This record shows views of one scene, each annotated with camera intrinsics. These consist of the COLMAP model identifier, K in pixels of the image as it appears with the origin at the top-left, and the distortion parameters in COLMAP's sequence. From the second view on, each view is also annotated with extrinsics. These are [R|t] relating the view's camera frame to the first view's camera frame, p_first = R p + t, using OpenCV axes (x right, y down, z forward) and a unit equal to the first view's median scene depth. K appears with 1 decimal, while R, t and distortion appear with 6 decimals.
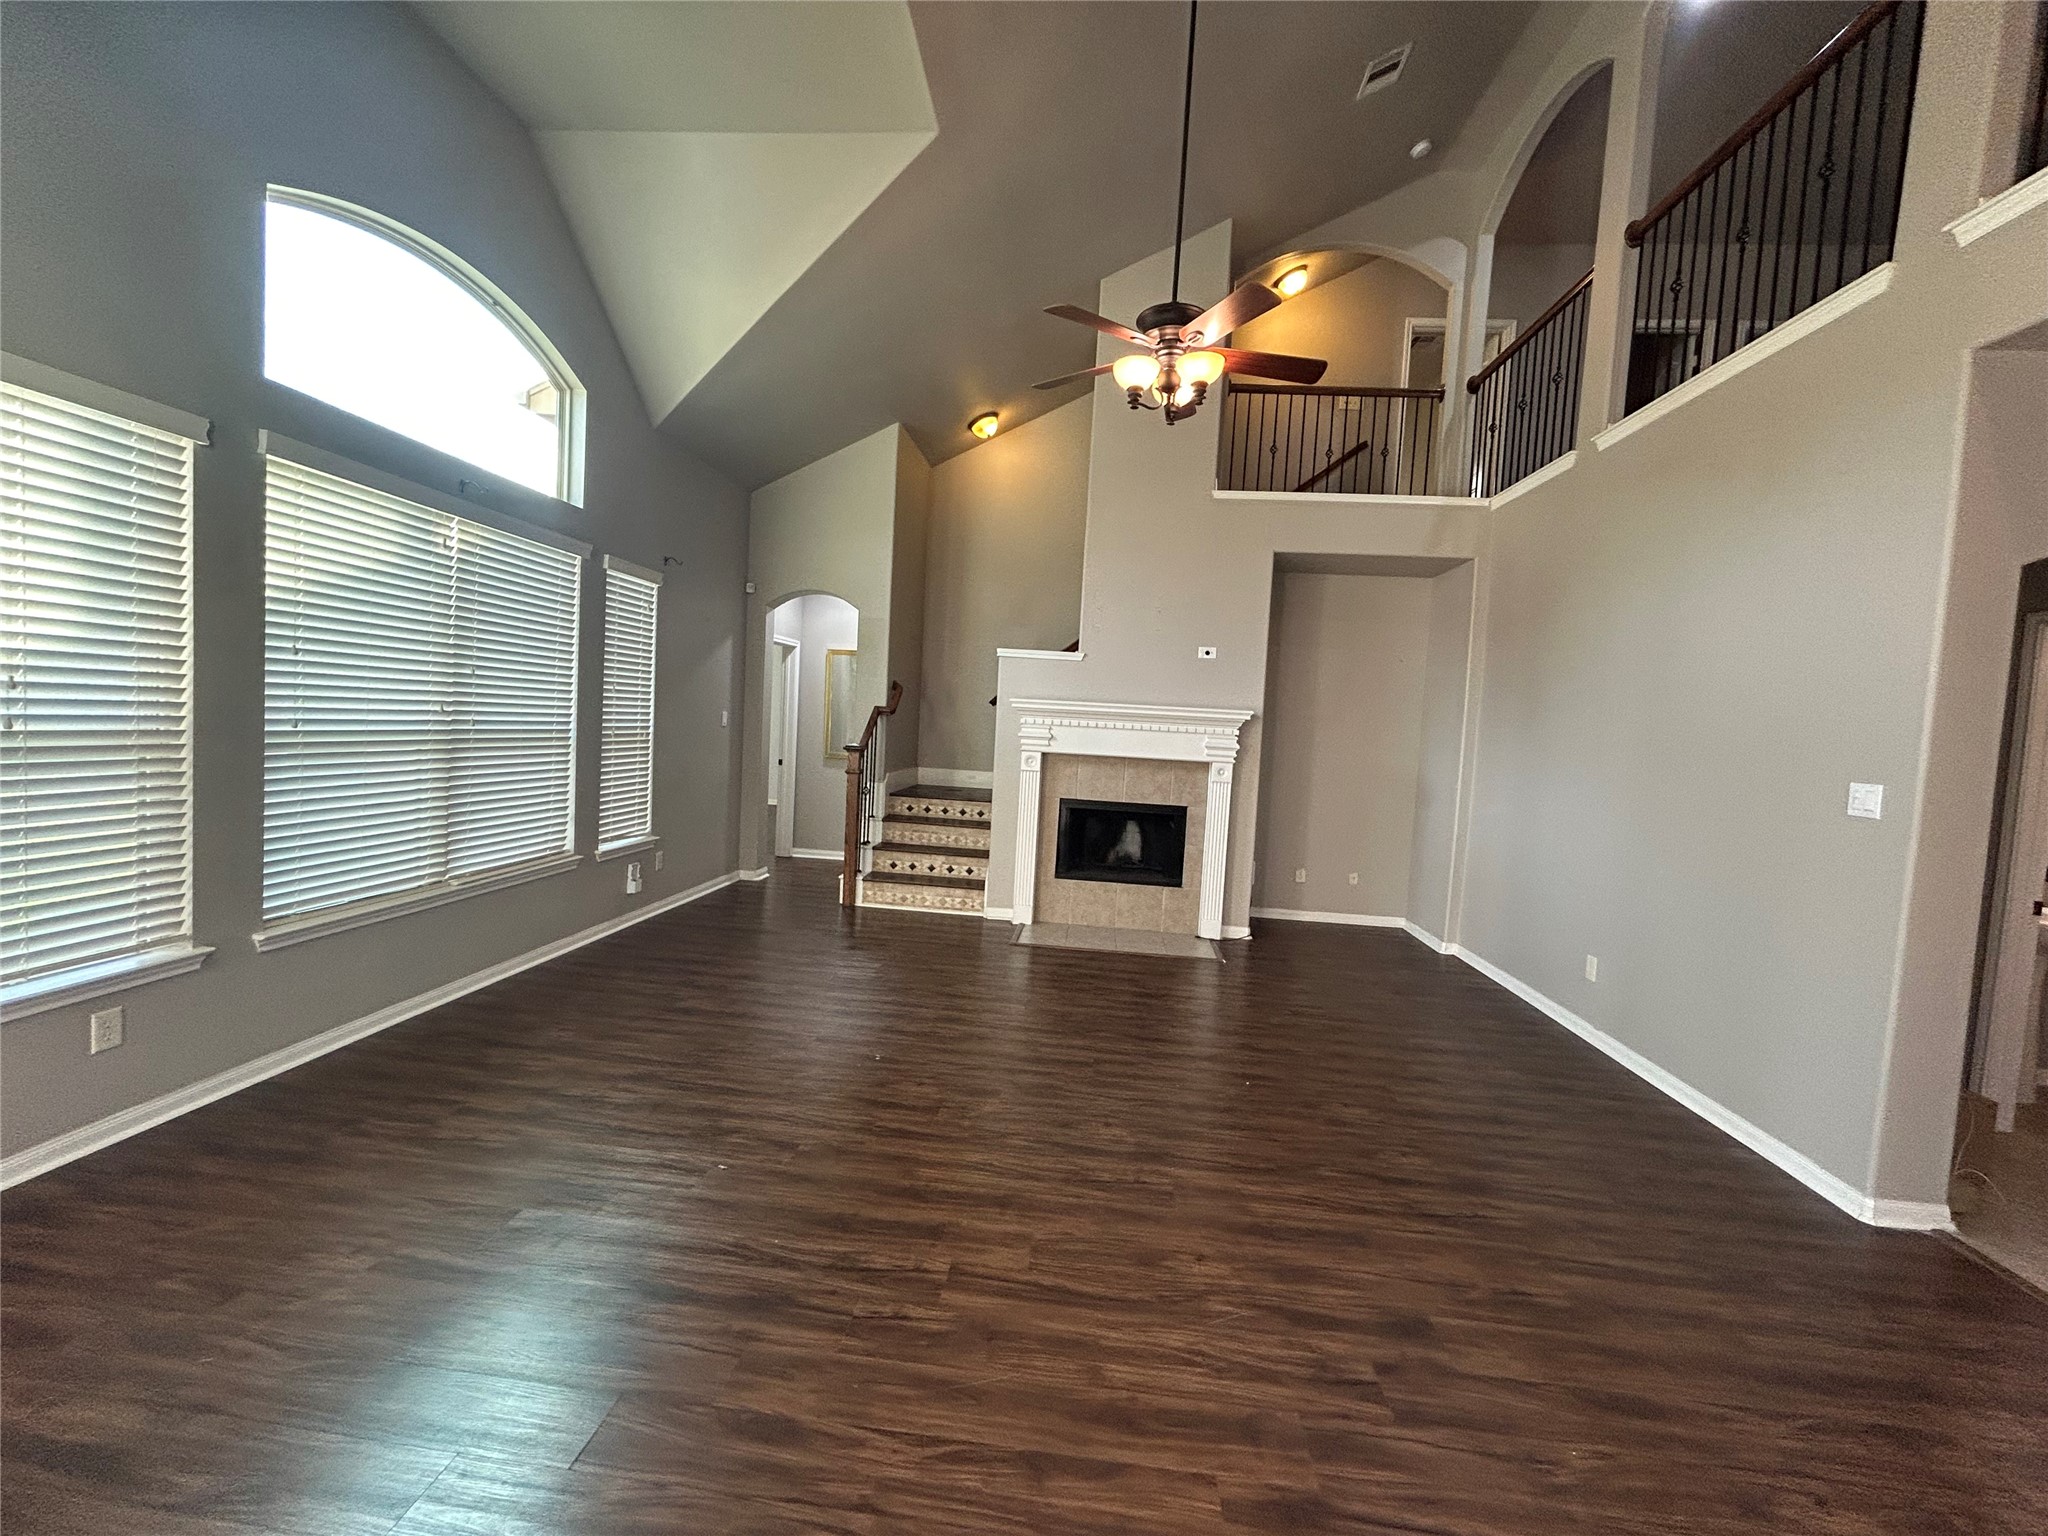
lens RADIAL K [[833.5, 0, 1028.7], [0, 833.5, 765.4], [0, 0, 1]] dist [-0.001710, 0.000375]
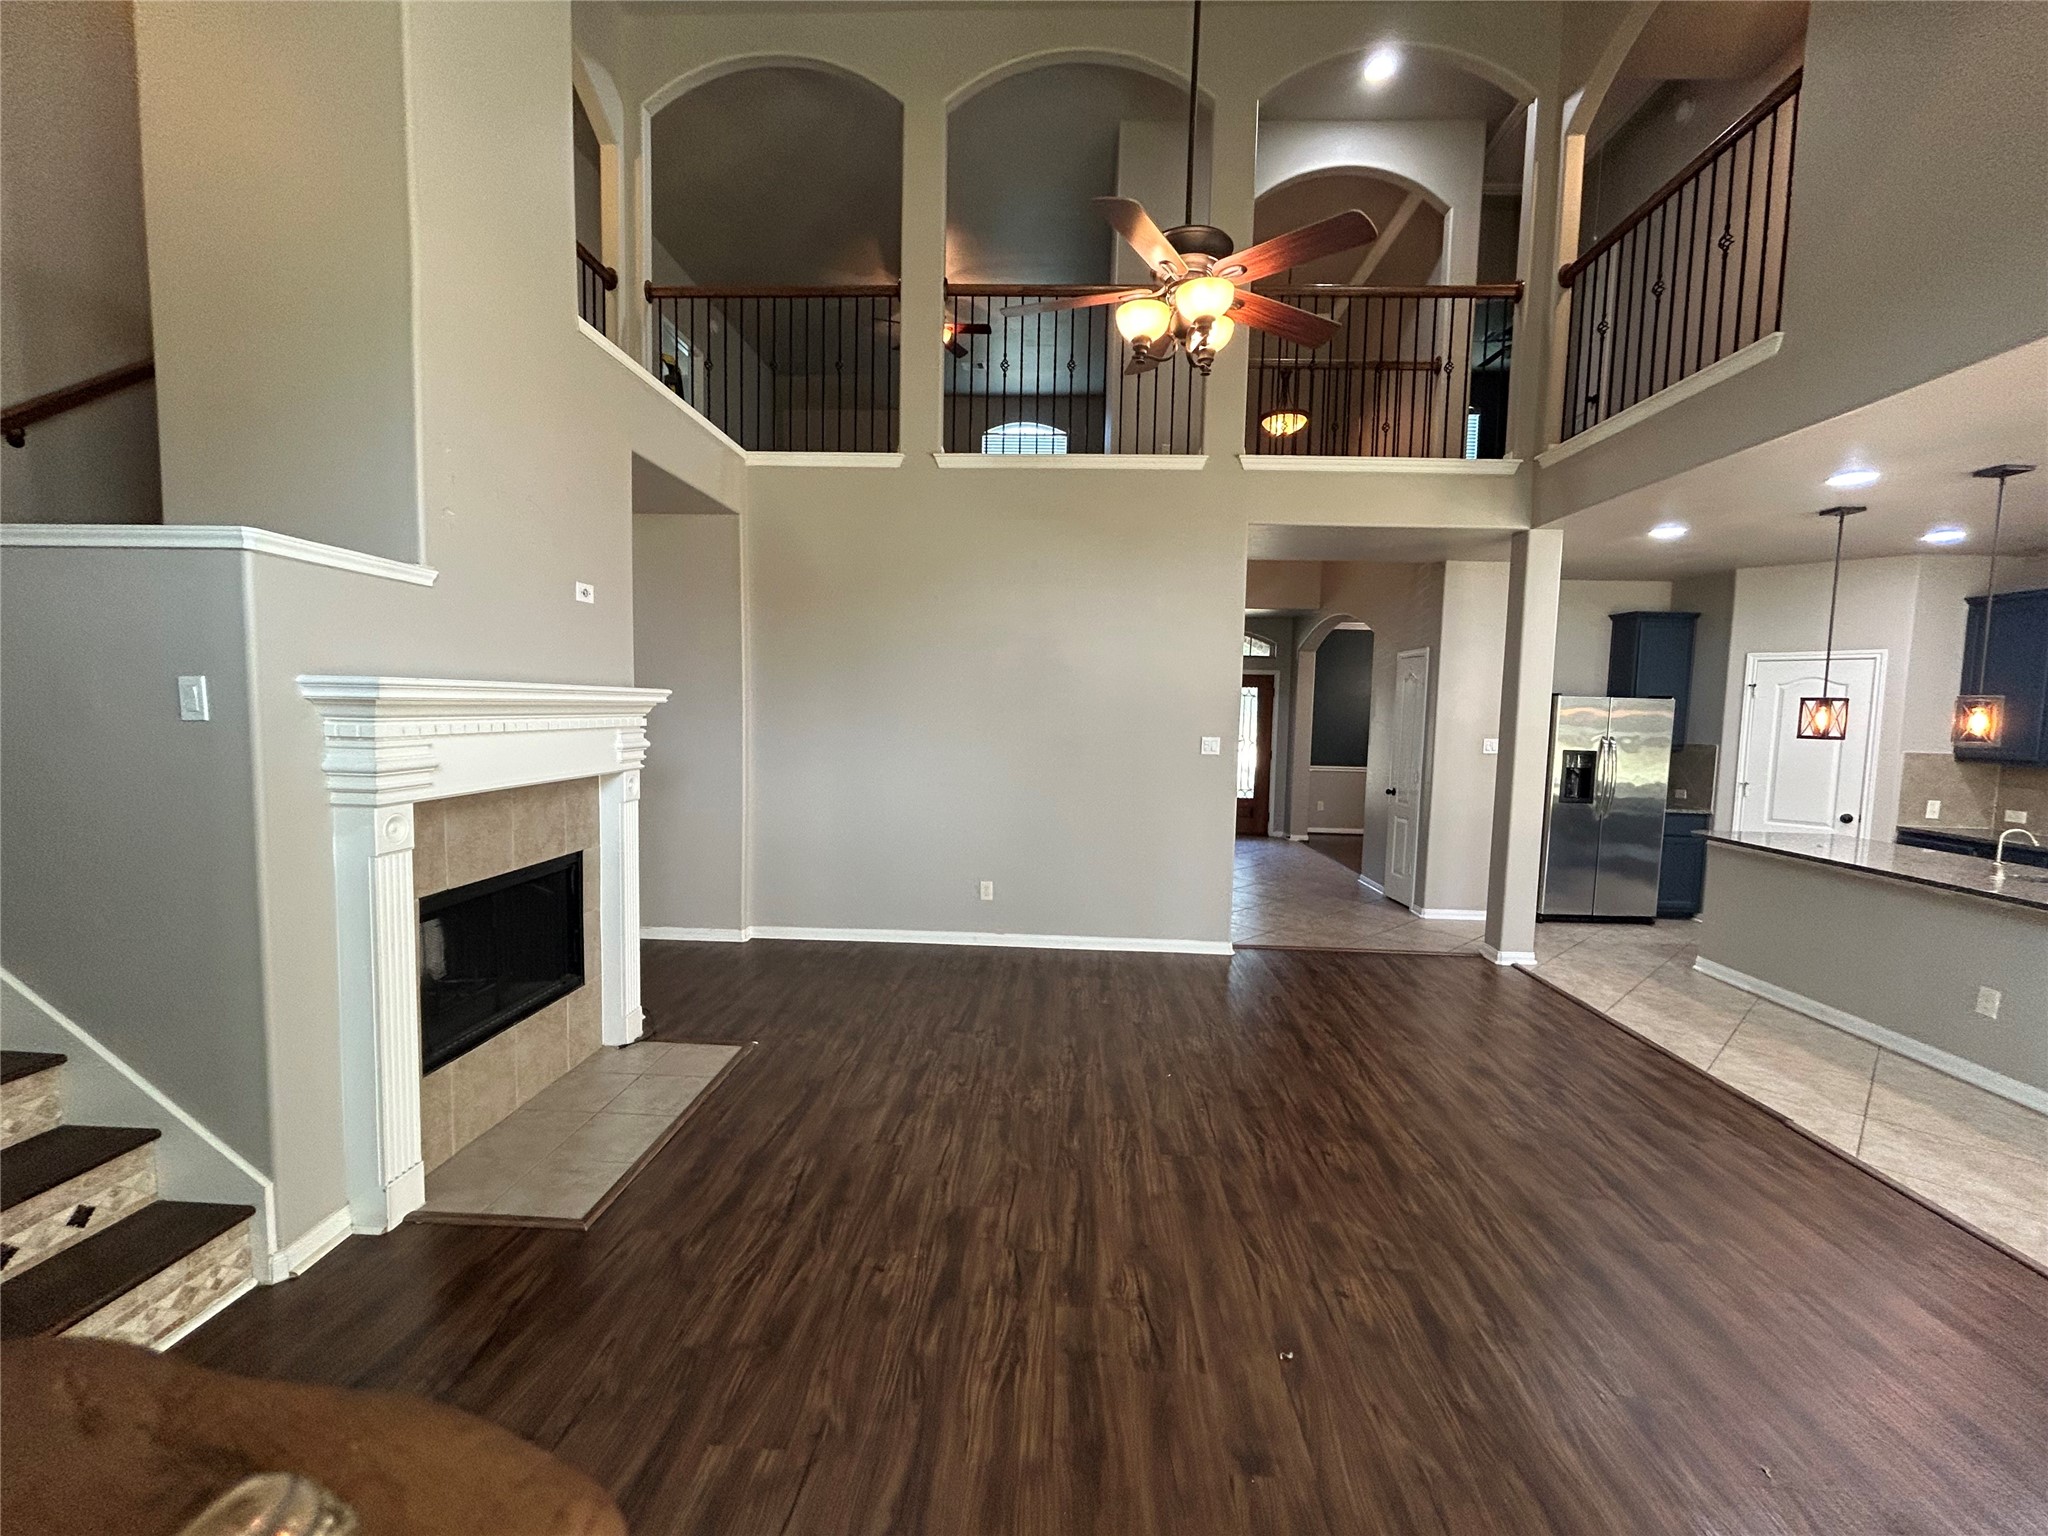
lens RADIAL K [[833.5, 0, 1023.4], [0, 833.5, 765.0], [0, 0, 1]] dist [-0.001710, 0.000375]
pose [[-0.043144, -0.126525, 0.991025, -0.499001], [0.027645, 0.991417, 0.127778, -0.096833], [-0.998686, 0.032910, -0.039276, 0.858033]]
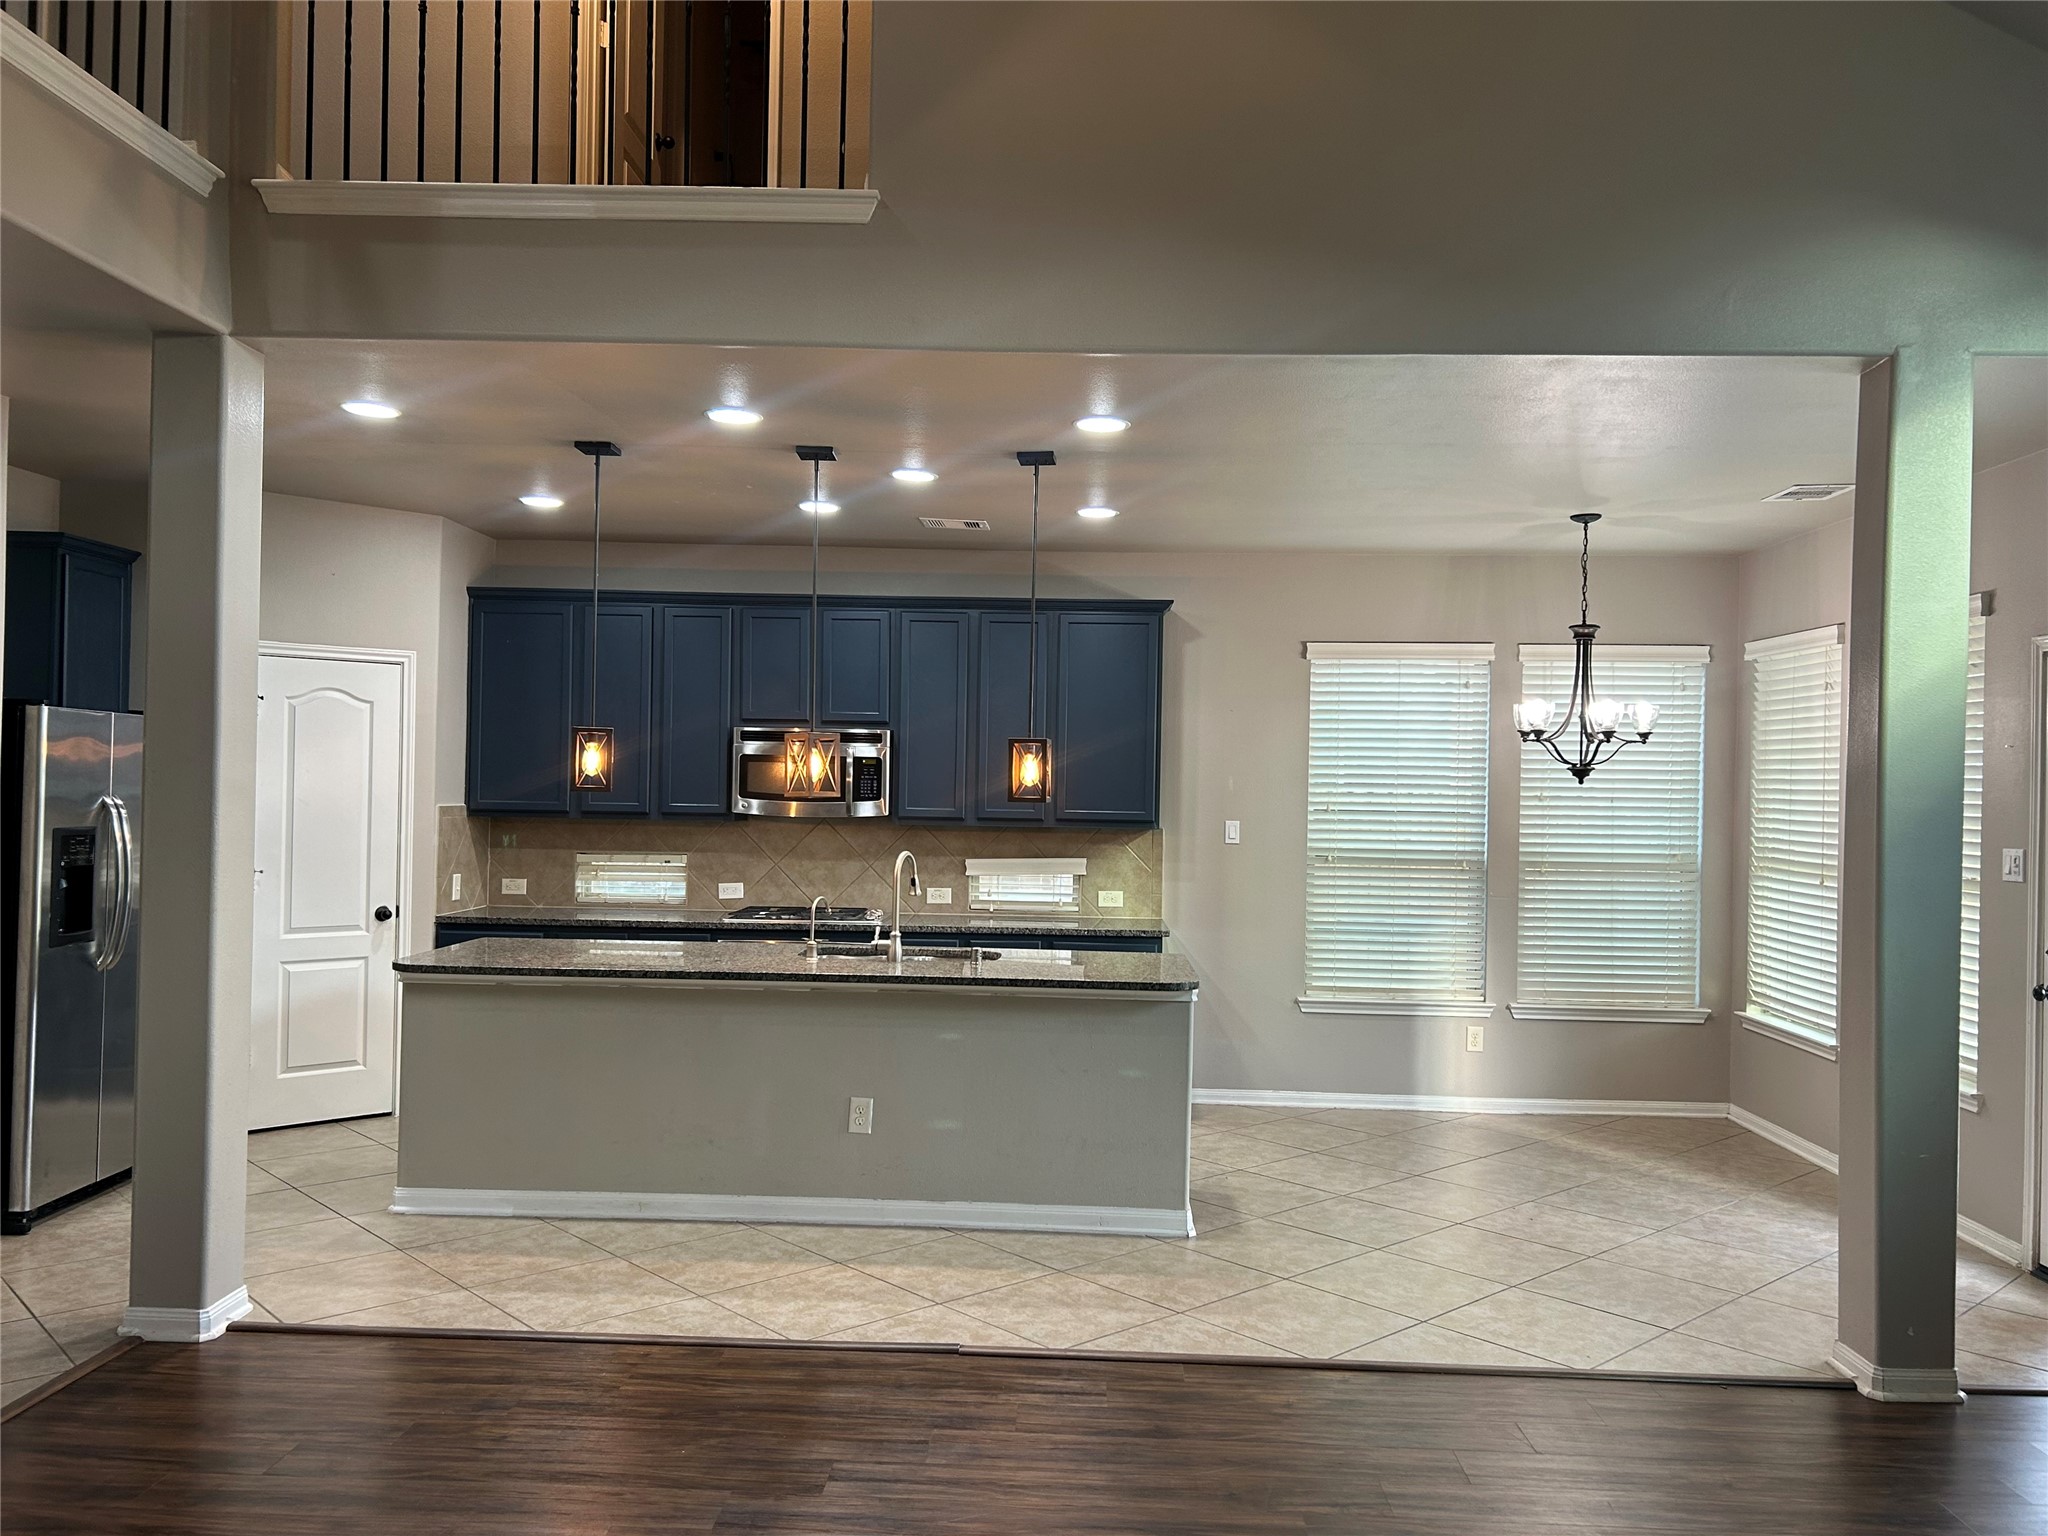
lens RADIAL K [[1561.9, 0, 1018.5], [0, 1561.9, 780.0], [0, 0, 1]] dist [0.043751, -0.034792]
pose [[-0.995573, -0.074949, -0.056721, 0.142662], [-0.077620, 0.995901, 0.046445, -0.067643], [0.053007, 0.050642, -0.997309, 1.084667]]
